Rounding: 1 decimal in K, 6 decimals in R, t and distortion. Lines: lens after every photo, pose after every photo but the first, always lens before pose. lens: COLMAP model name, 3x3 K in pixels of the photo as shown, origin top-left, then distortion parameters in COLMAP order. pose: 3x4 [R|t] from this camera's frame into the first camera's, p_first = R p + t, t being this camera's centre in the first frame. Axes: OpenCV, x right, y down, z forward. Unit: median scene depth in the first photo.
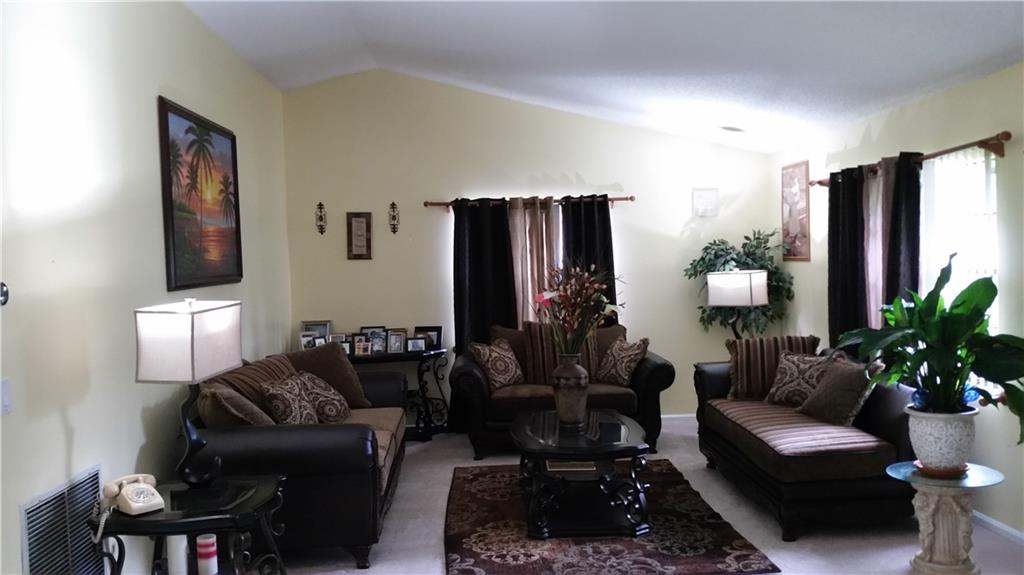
lens RADIAL K [[821.2, 0, 512.0], [0, 821.2, 287.5], [0, 0, 1]] dist [0.149297, -0.341138]
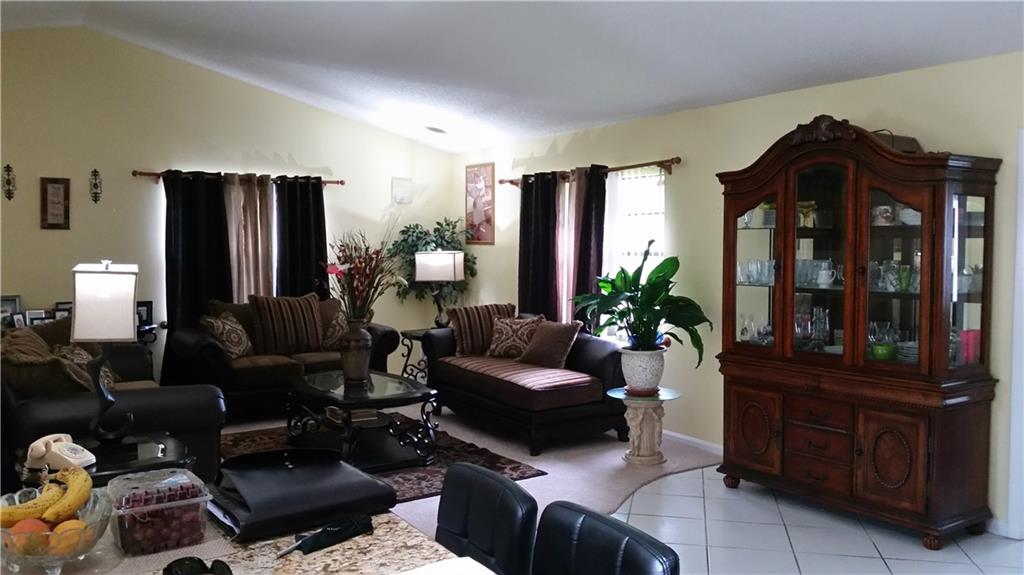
lens RADIAL K [[821.2, 0, 512.0], [0, 821.2, 287.5], [0, 0, 1]] dist [0.149297, -0.341138]
pose [[0.866032, 0.001398, 0.499986, -0.224106], [-0.010648, 0.999821, 0.015648, 0.012149], [-0.499875, -0.018875, 0.865892, -0.065654]]
